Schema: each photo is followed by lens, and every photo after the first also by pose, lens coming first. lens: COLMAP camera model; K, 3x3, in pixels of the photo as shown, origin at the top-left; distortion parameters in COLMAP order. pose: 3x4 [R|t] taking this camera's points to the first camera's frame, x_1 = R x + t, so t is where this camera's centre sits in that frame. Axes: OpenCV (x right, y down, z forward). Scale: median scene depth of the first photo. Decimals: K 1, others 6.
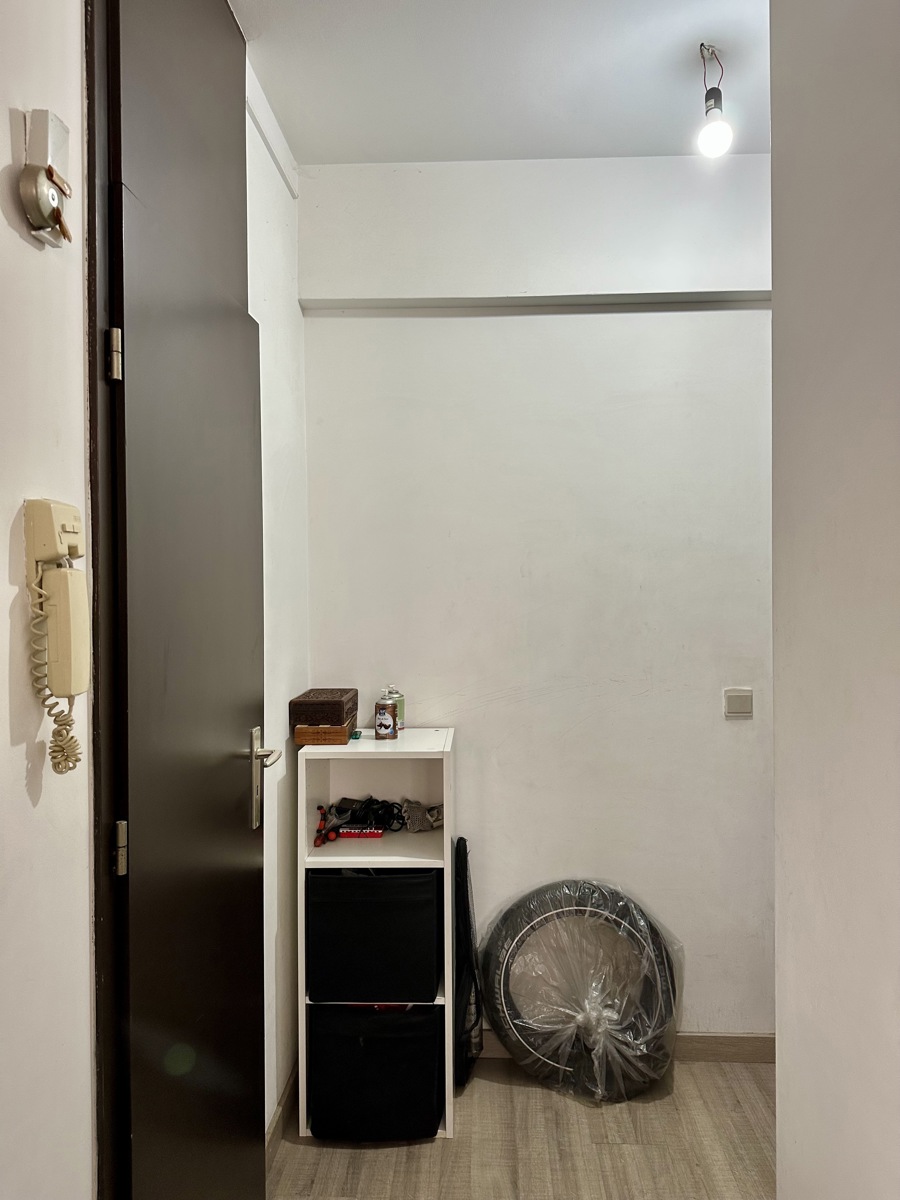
lens RADIAL K [[855.3, 0, 451.1], [0, 855.3, 600.3], [0, 0, 1]] dist [0.038274, -0.004241]
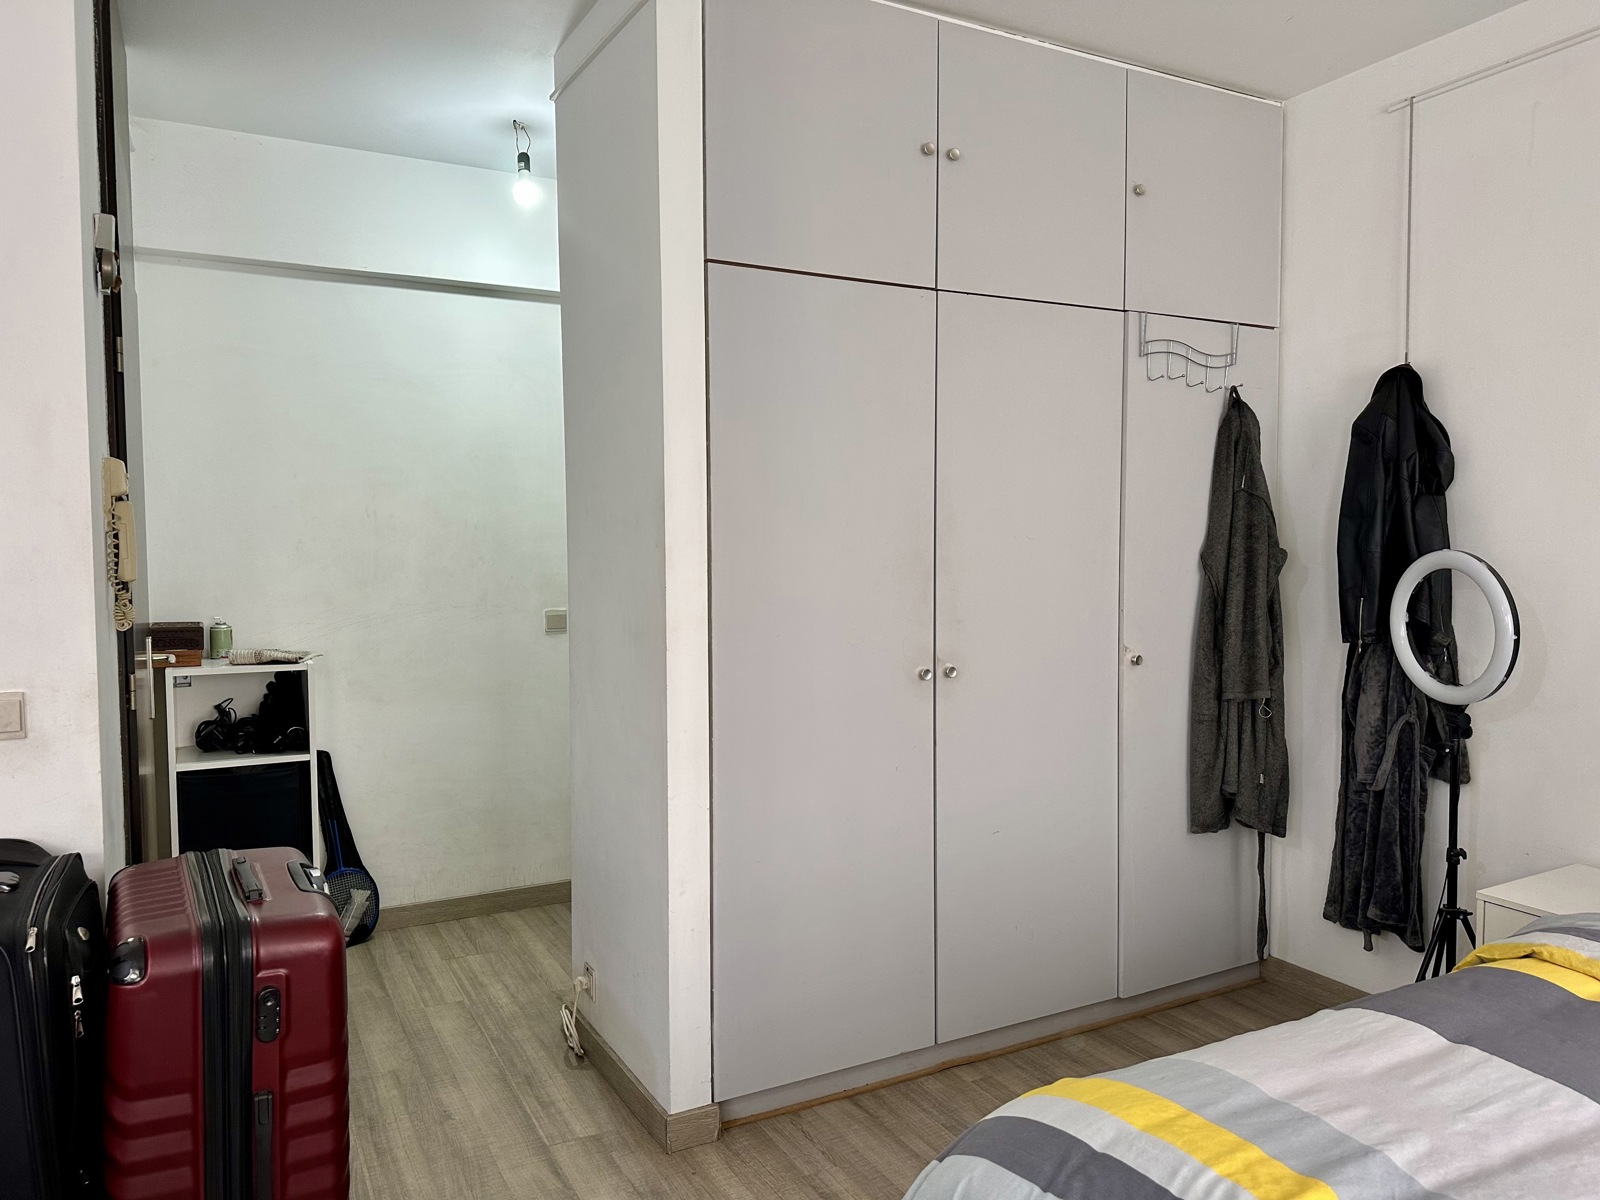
lens RADIAL K [[1140.4, 0, 808.6], [0, 1140.4, 600.4], [0, 0, 1]] dist [0.038274, -0.004241]
pose [[0.866890, -0.022855, 0.497975, -0.199450], [0.005226, 0.999310, 0.036766, 0.035937], [-0.498472, -0.029269, 0.866412, -0.715101]]
